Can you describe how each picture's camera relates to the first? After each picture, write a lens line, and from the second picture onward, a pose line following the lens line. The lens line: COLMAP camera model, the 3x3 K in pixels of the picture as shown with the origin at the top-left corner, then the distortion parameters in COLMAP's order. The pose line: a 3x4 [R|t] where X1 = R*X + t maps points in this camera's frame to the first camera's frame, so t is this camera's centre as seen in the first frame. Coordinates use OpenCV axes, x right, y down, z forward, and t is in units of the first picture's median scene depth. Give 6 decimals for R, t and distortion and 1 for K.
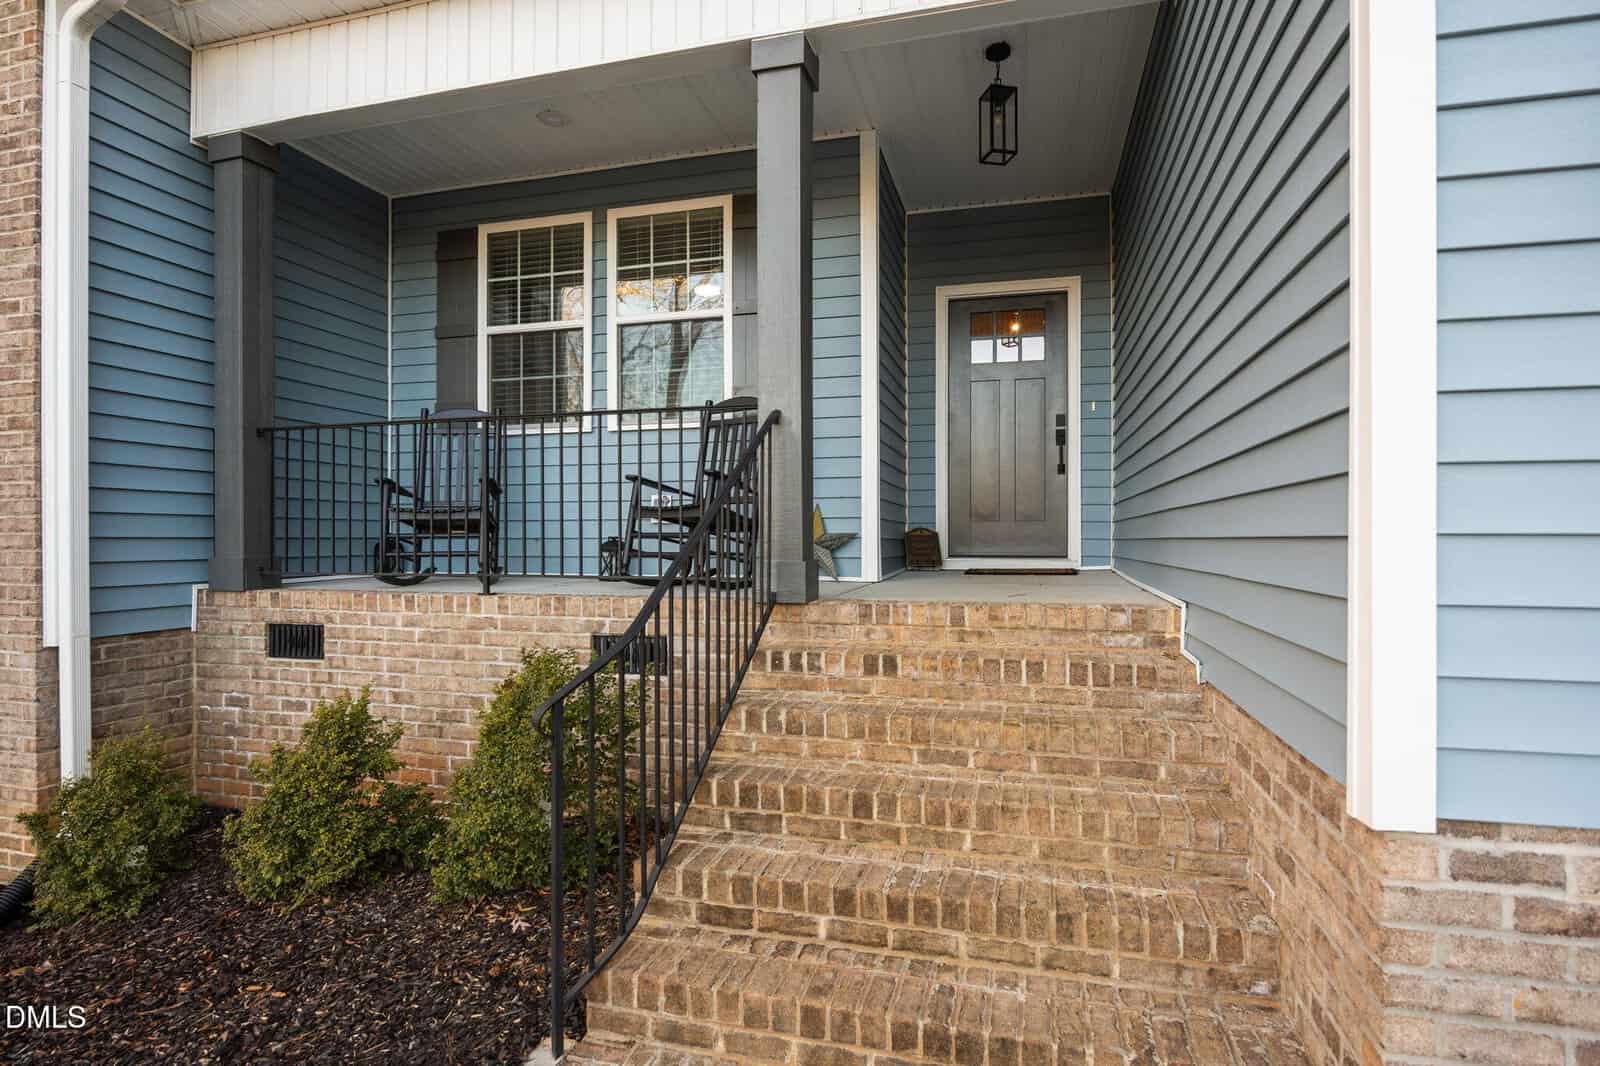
lens RADIAL K [[822.9, 0, 800.0], [0, 822.9, 533.0], [0, 0, 1]] dist [-0.002925, -0.000782]
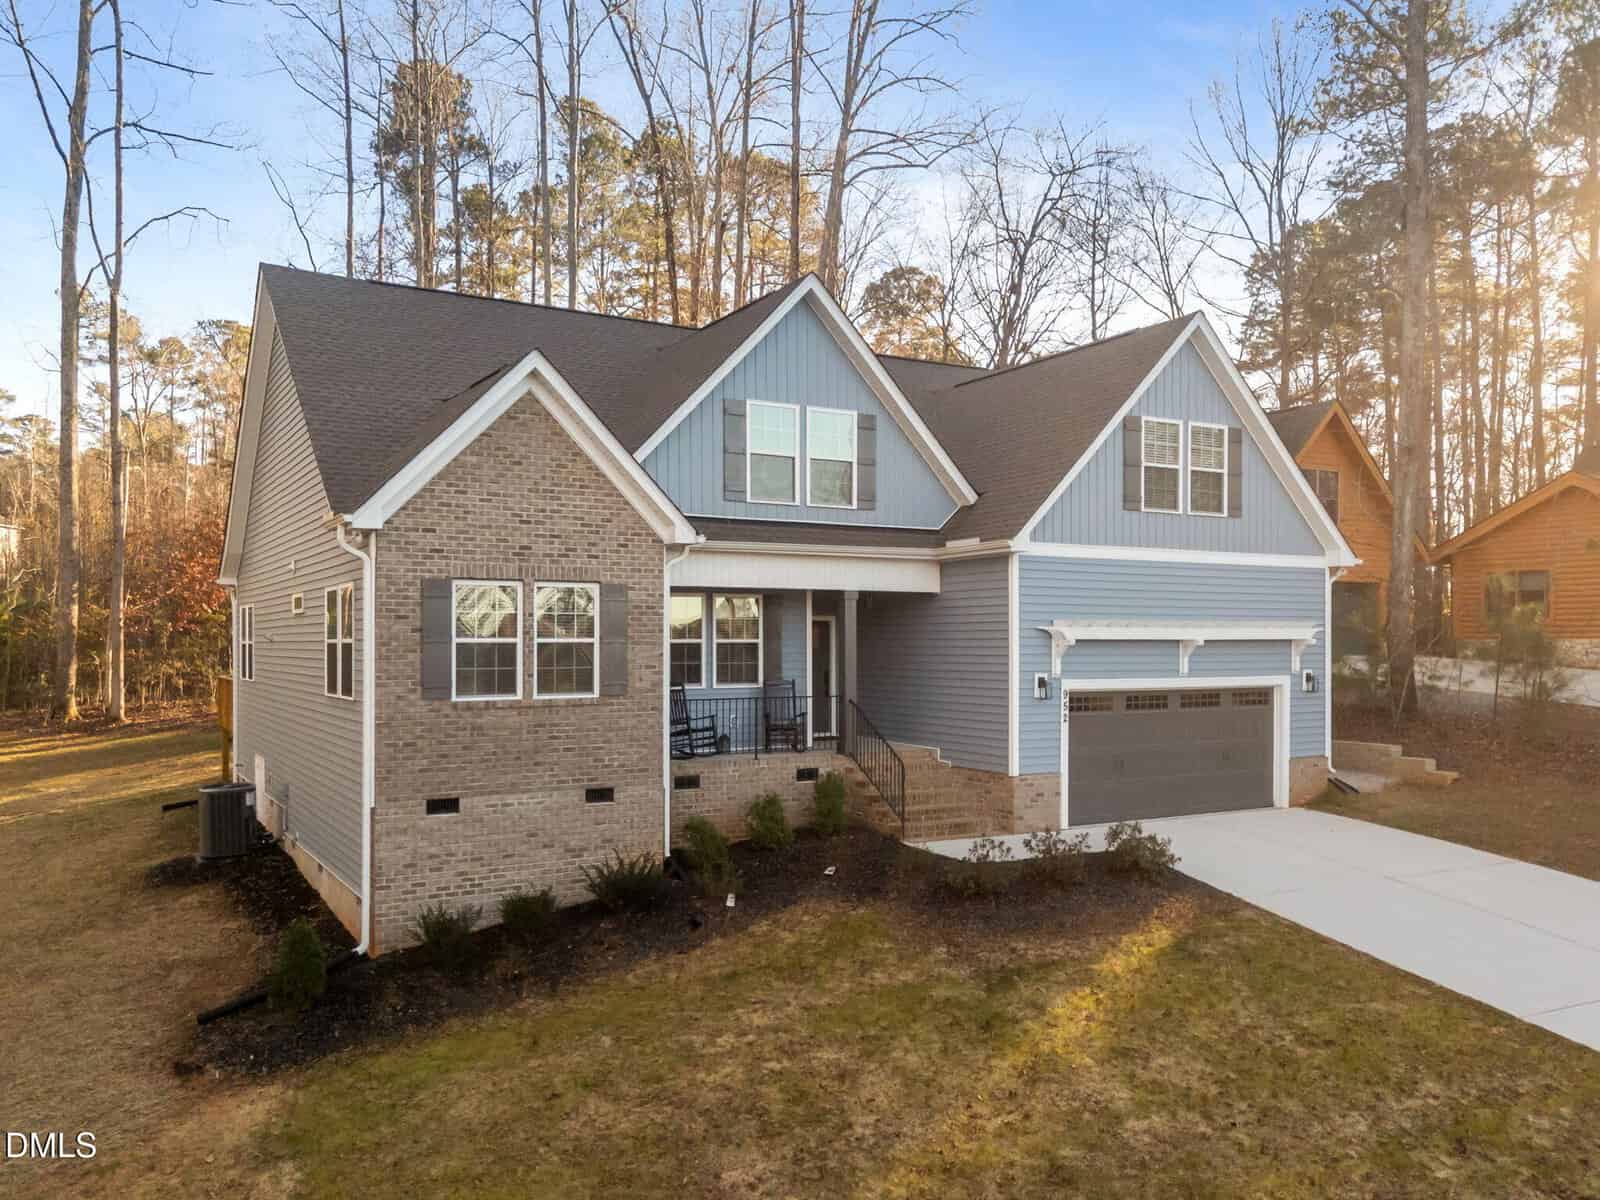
lens RADIAL K [[1259.2, 0, 799.3], [0, 1259.2, 647.5], [0, 0, 1]] dist [0.065247, -0.049603]
pose [[0.698631, -0.004414, 0.715469, -3.682710], [-0.003570, 0.999947, 0.009655, -0.387223], [-0.715474, -0.009299, 0.698578, -2.345422]]
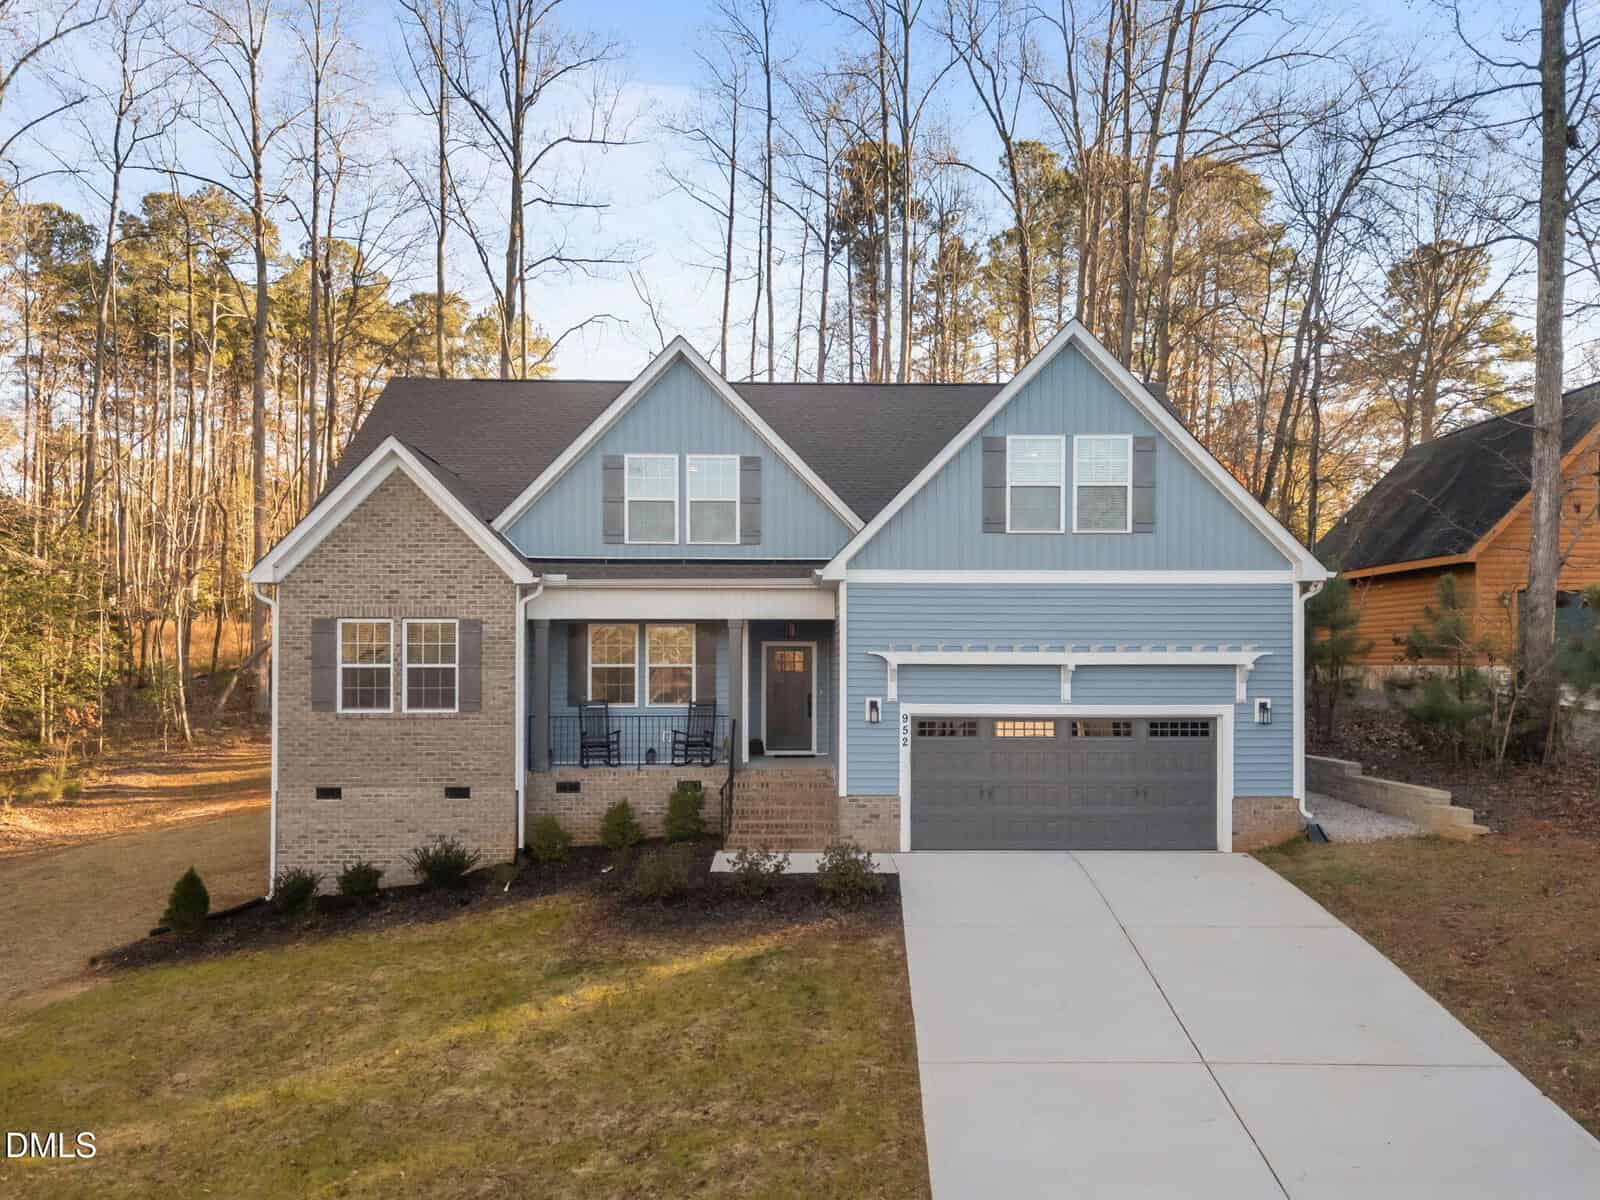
lens RADIAL K [[1236.0, 0, 814.8], [0, 1236.0, 656.6], [0, 0, 1]] dist [0.027638, -0.001894]
pose [[0.955857, 0.000326, 0.293833, -1.238924], [-0.000657, 0.999999, 0.001030, -0.410431], [-0.293832, -0.001177, 0.955856, -4.170687]]
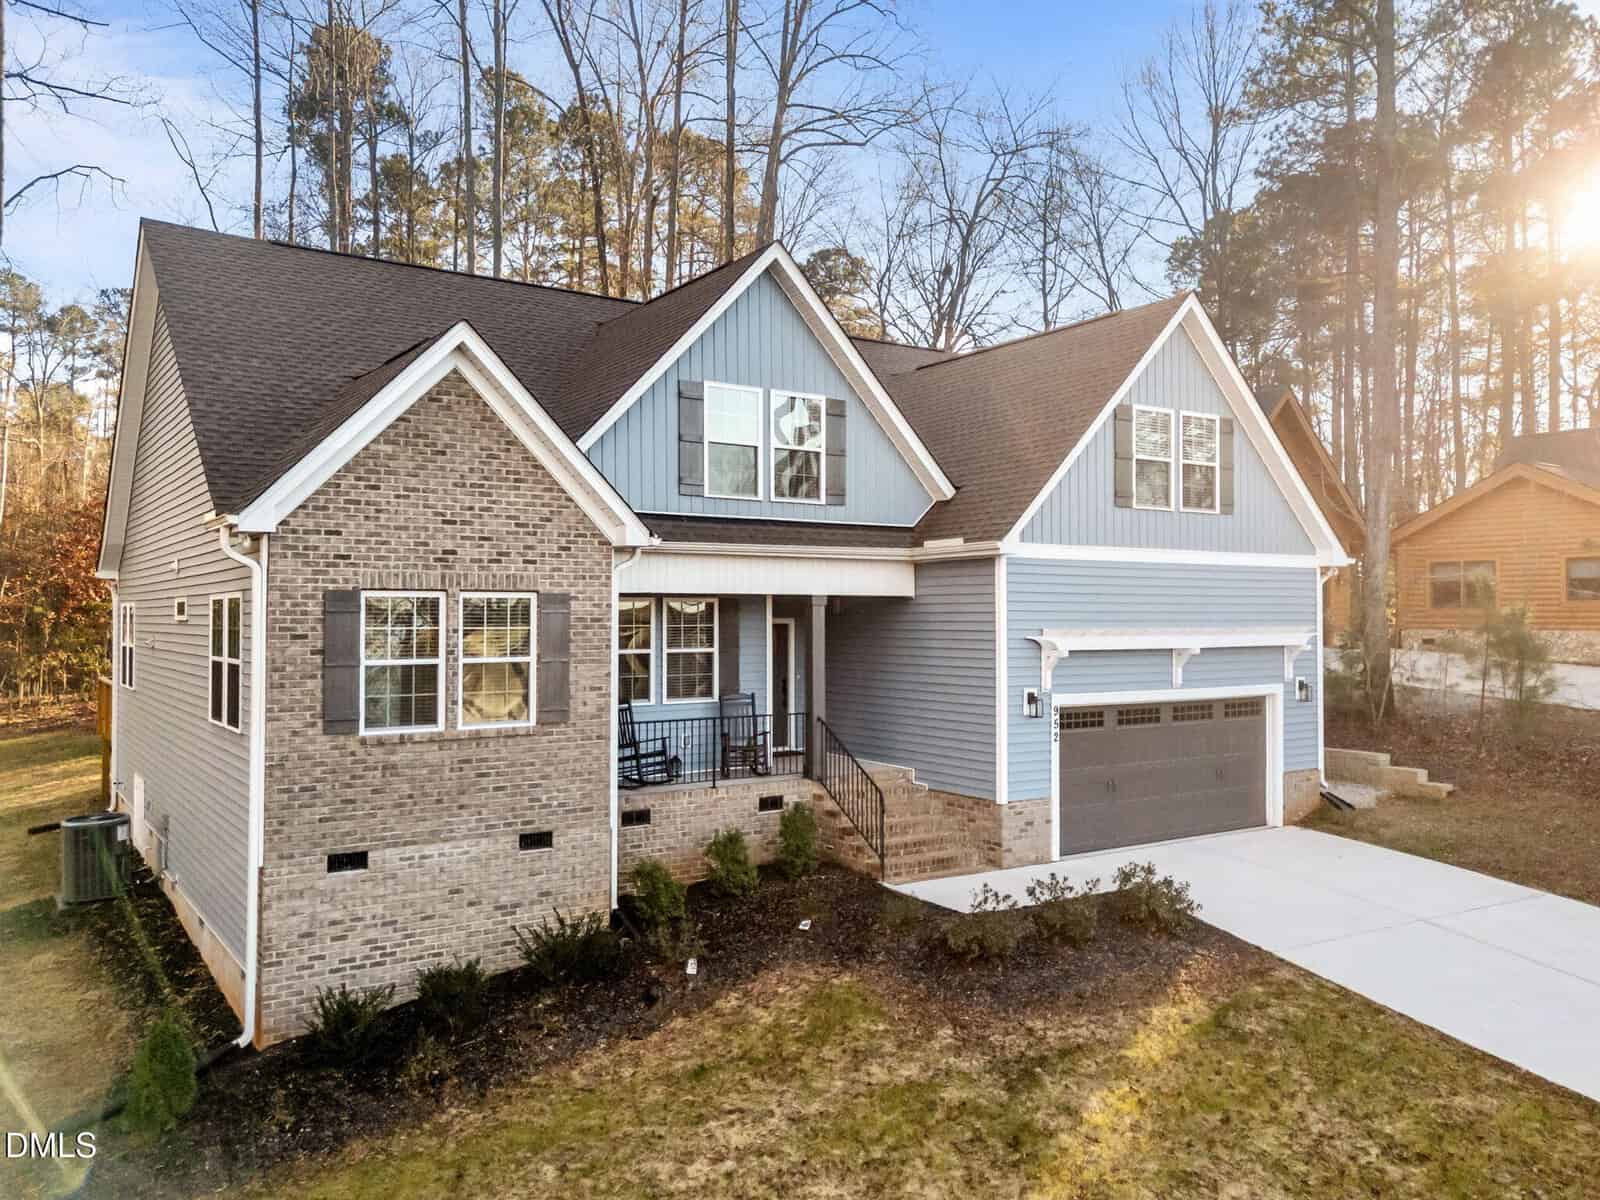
lens RADIAL K [[1237.5, 0, 800.0], [0, 1237.5, 600.0], [0, 0, 1]] dist [0.042535, -0.002668]
pose [[0.650256, 0.007894, 0.759674, -3.346330], [-0.003848, 0.999967, -0.007098, -0.514367], [-0.759706, 0.001692, 0.650265, -1.811493]]
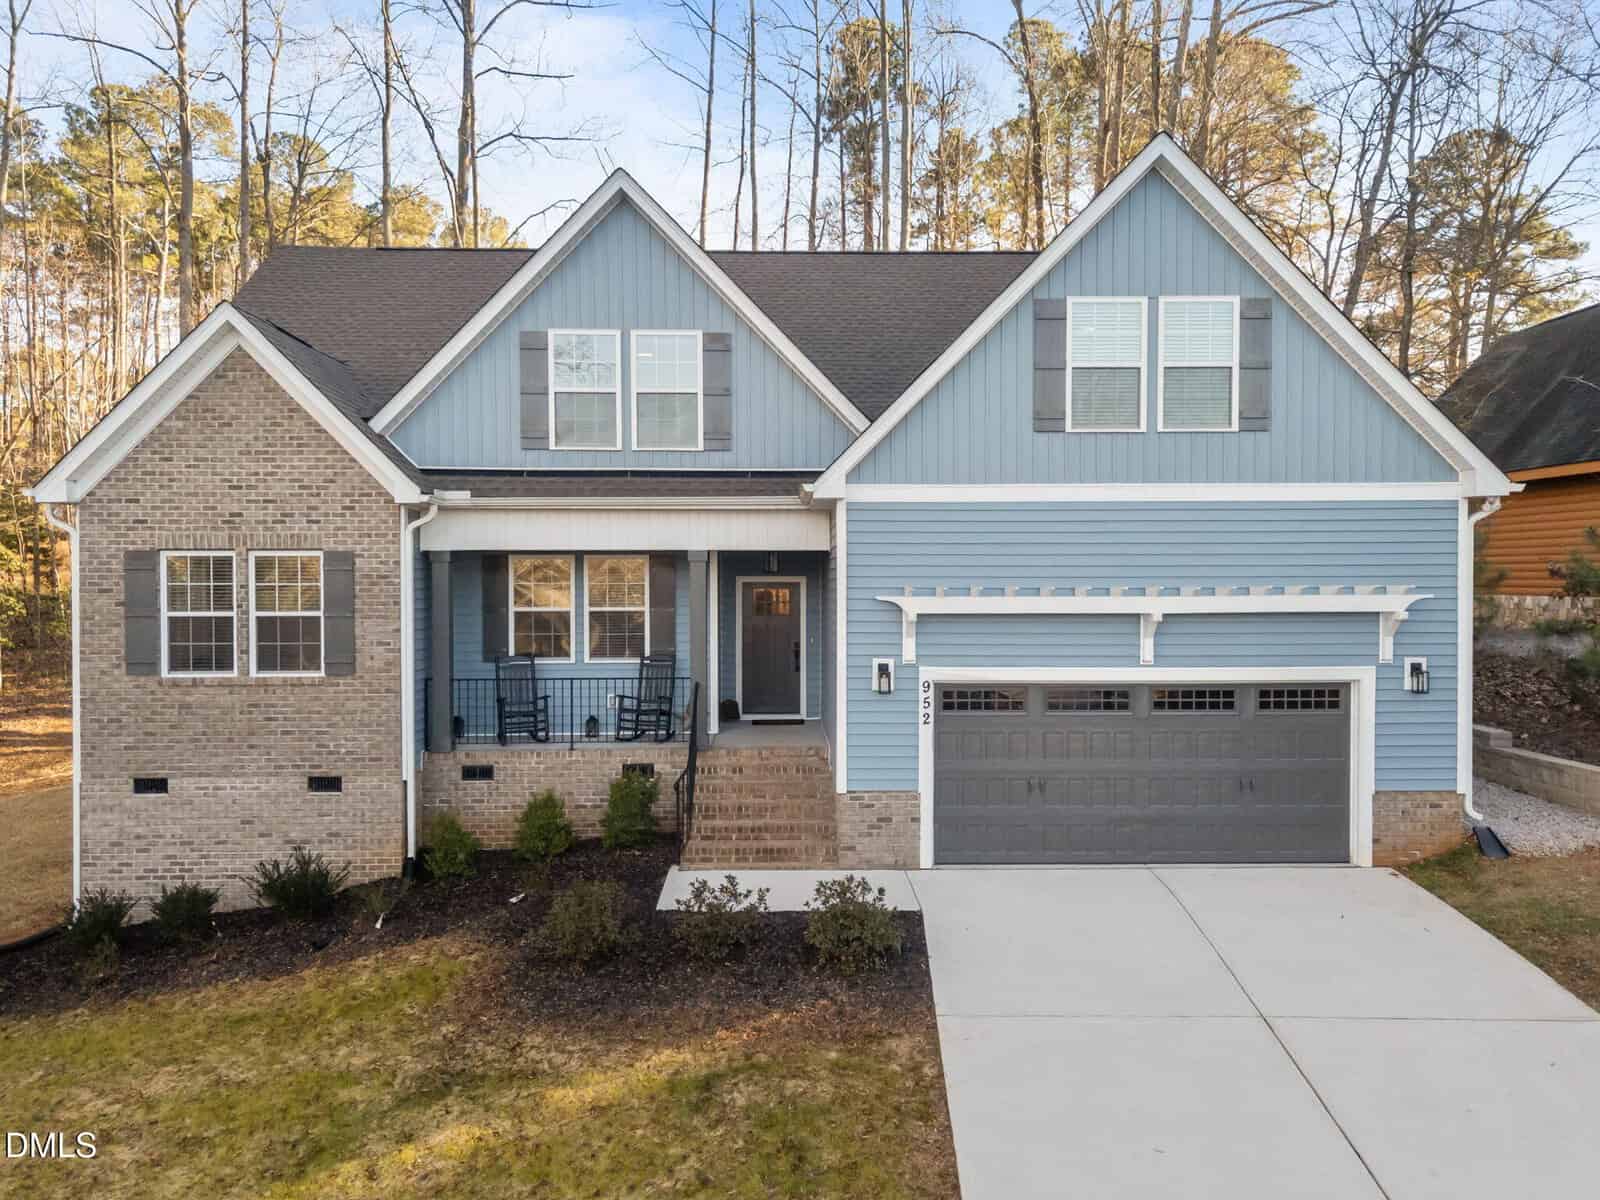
lens RADIAL K [[1229.6, 0, 800.0], [0, 1229.6, 600.0], [0, 0, 1]] dist [0.028618, 0.002186]
pose [[0.957148, -0.008595, 0.289473, -0.848265], [0.001601, 0.999701, 0.024392, -0.497618], [-0.289596, -0.022883, 0.956875, -2.923969]]
